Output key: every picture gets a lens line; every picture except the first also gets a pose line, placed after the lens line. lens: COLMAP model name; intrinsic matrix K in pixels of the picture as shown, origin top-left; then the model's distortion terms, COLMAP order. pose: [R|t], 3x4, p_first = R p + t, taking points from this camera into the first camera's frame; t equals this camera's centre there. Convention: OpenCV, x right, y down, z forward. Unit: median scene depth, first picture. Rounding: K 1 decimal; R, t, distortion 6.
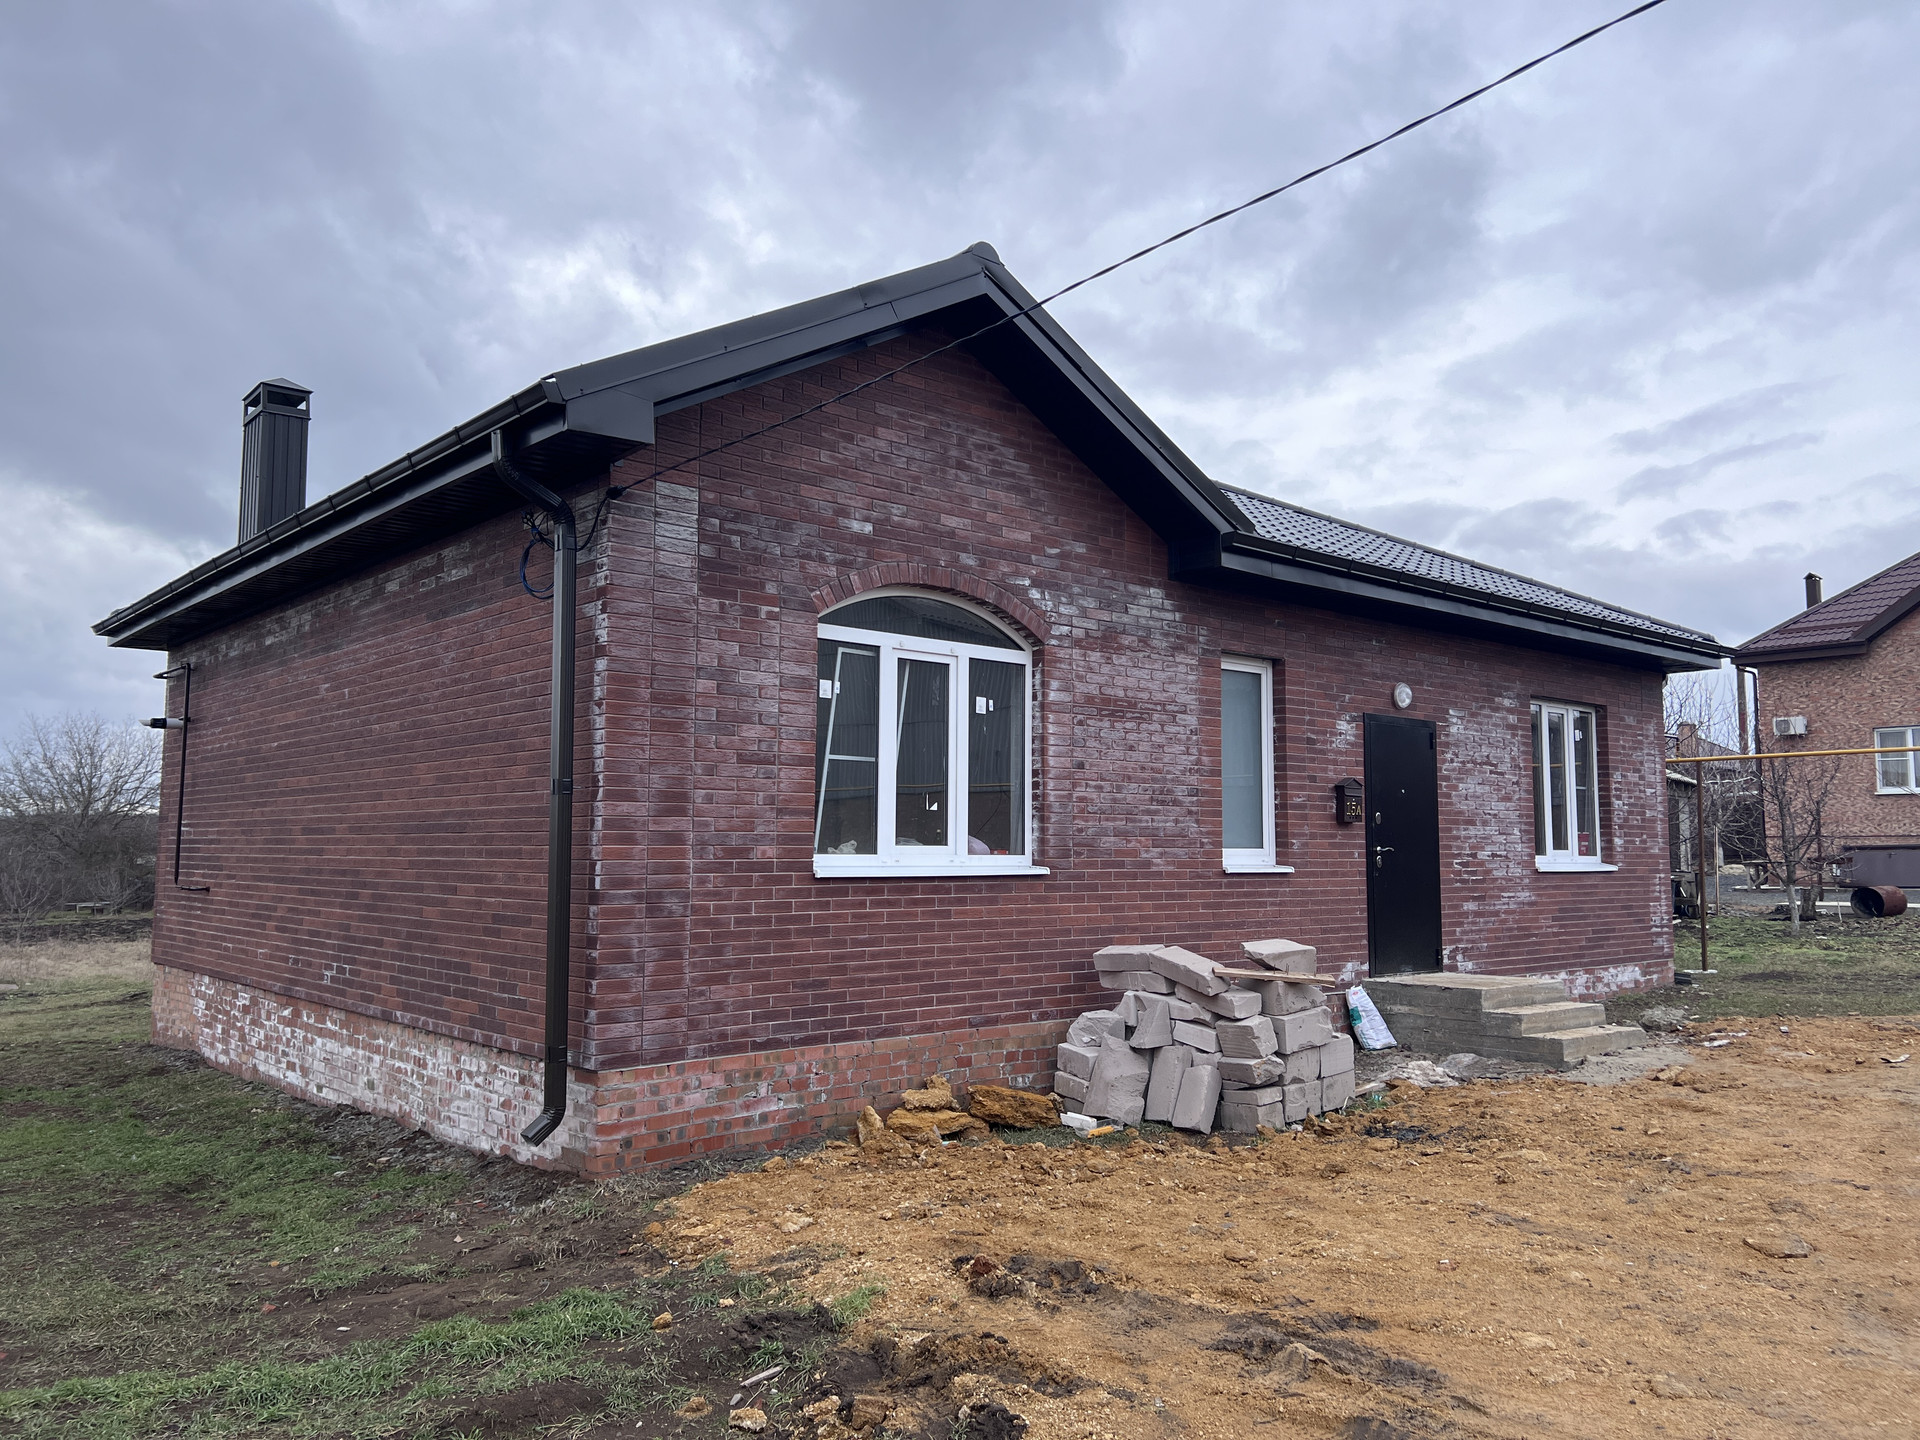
lens RADIAL K [[1421.8, 0, 960.0], [0, 1421.8, 720.0], [0, 0, 1]] dist [0.133016, -0.271554]
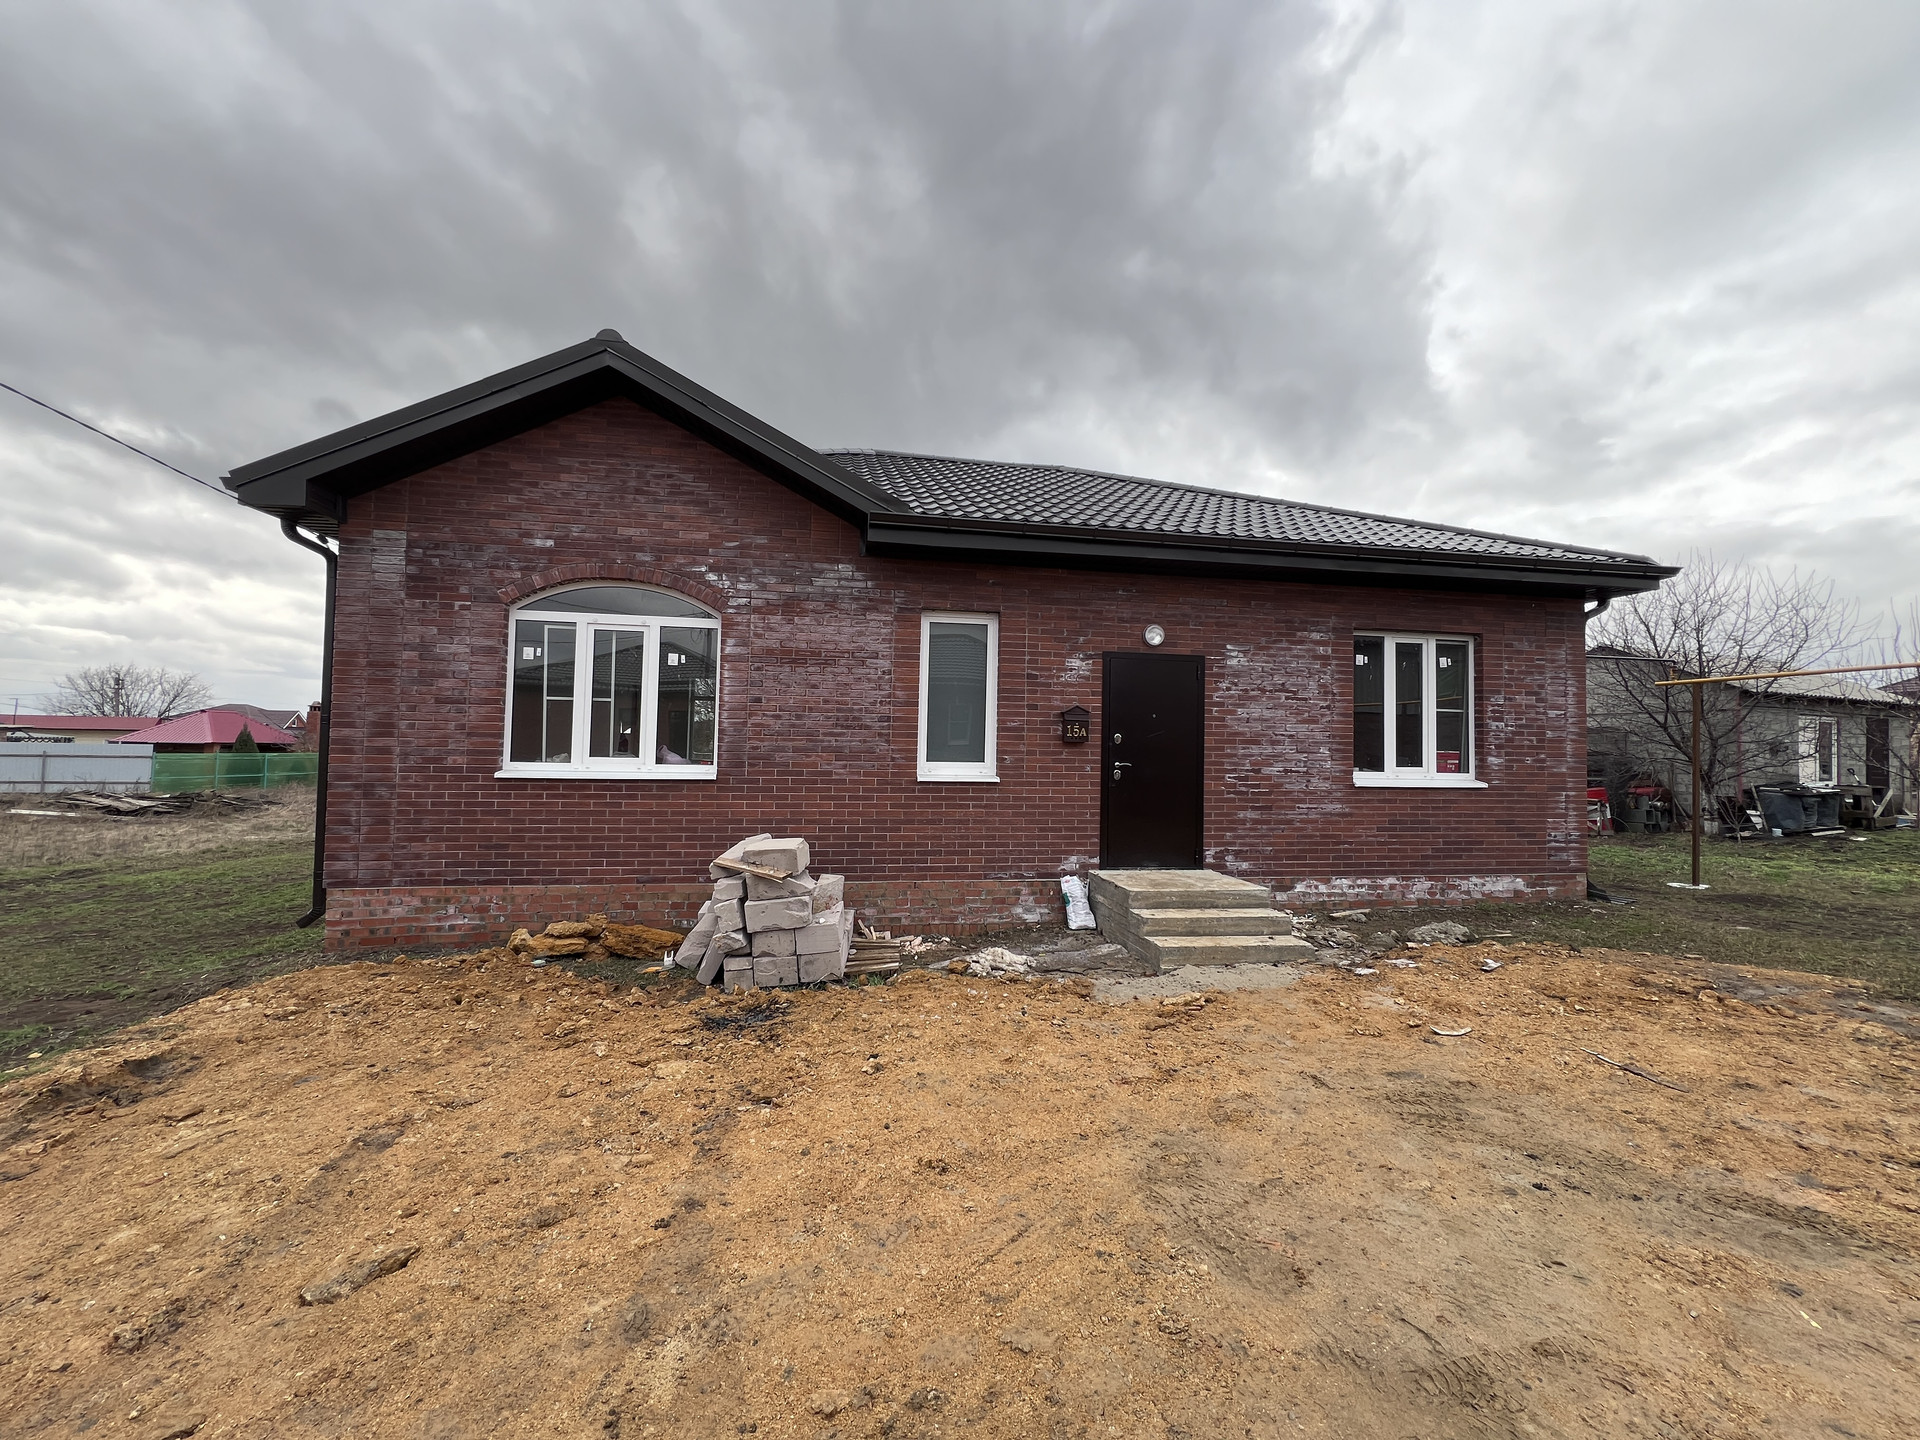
lens RADIAL K [[773.6, 0, 966.7], [0, 773.6, 721.7], [0, 0, 1]] dist [-0.001364, 0.000047]
pose [[0.852331, -0.011034, -0.522886, 0.676544], [0.034941, 0.998745, 0.035881, 0.034676], [0.521834, -0.048852, 0.851647, 0.499299]]
